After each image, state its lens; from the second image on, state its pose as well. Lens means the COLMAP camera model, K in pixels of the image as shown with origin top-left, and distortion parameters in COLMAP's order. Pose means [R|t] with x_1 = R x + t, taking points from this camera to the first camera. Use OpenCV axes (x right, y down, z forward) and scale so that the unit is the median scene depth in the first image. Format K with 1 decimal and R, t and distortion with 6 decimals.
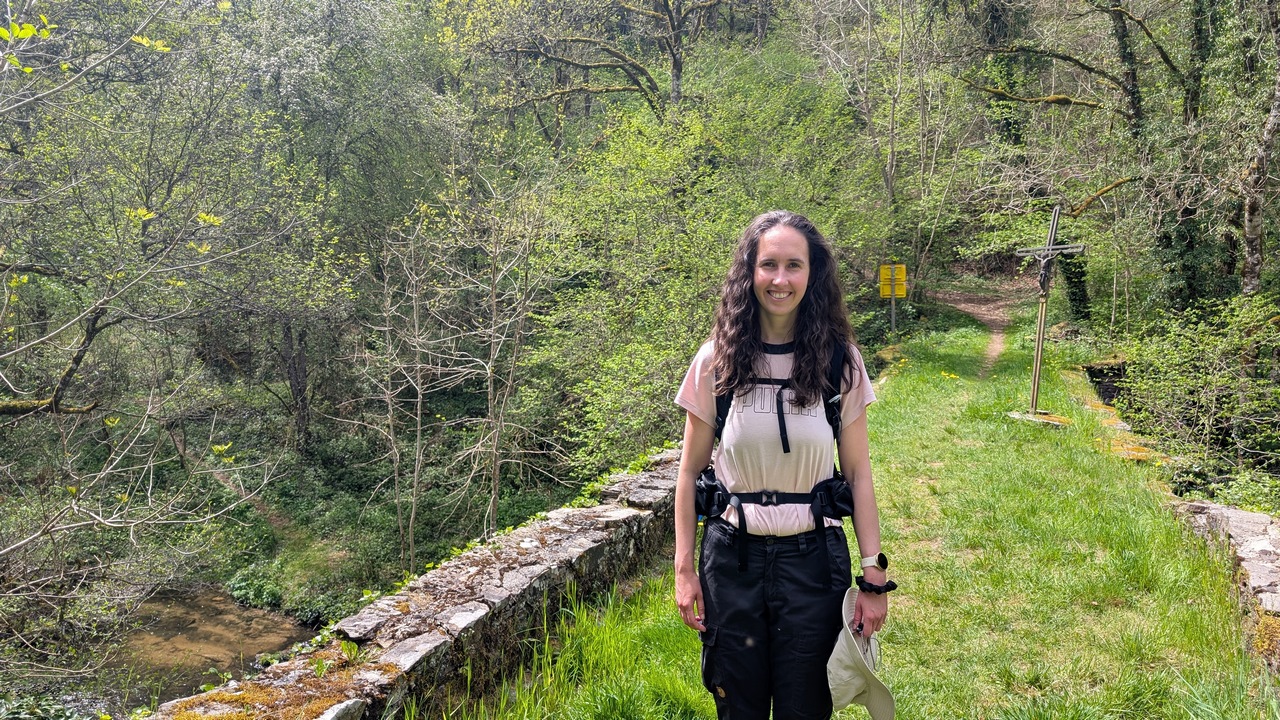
lens RADIAL K [[929.0, 0, 643.6], [0, 929.0, 353.0], [0, 0, 1]] dist [-0.001889, 0.000776]
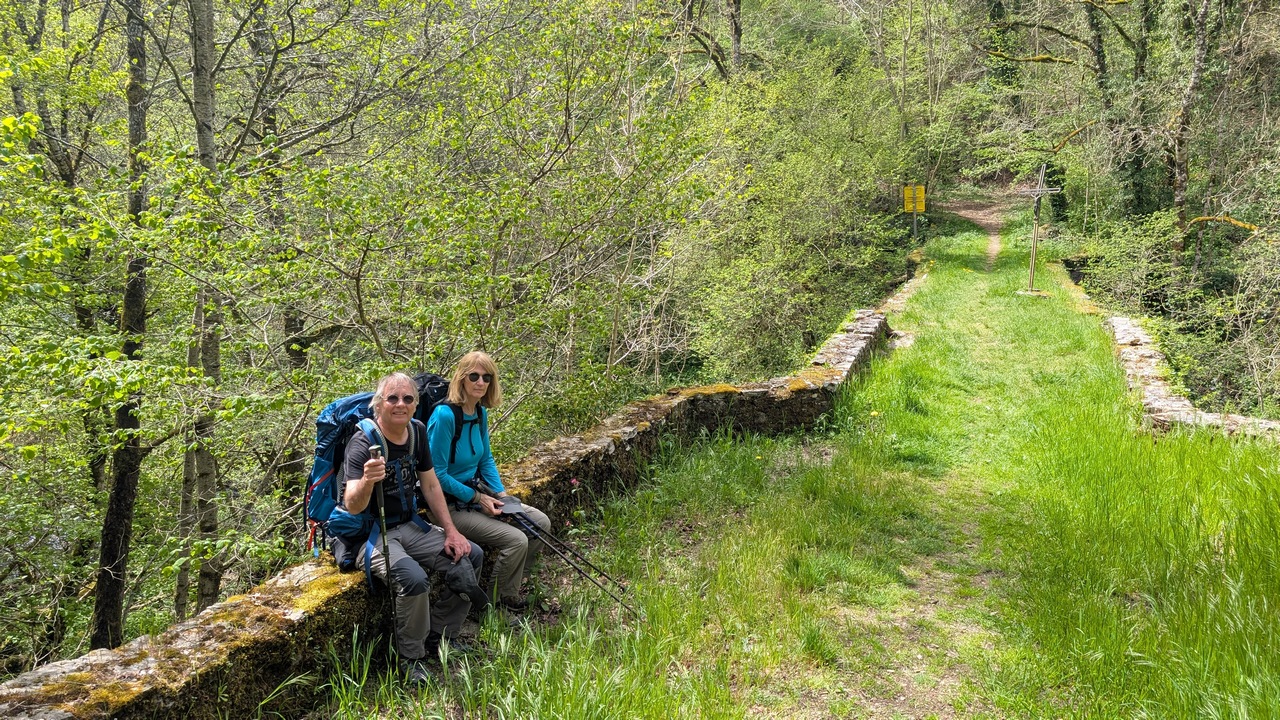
lens RADIAL K [[929.0, 0, 638.0], [0, 929.0, 365.0], [0, 0, 1]] dist [-0.001889, 0.000776]
pose [[0.998697, -0.050314, 0.008472, -0.171115], [0.049101, 0.992885, 0.108485, -0.010168], [-0.013870, -0.107928, 0.994062, -0.371248]]
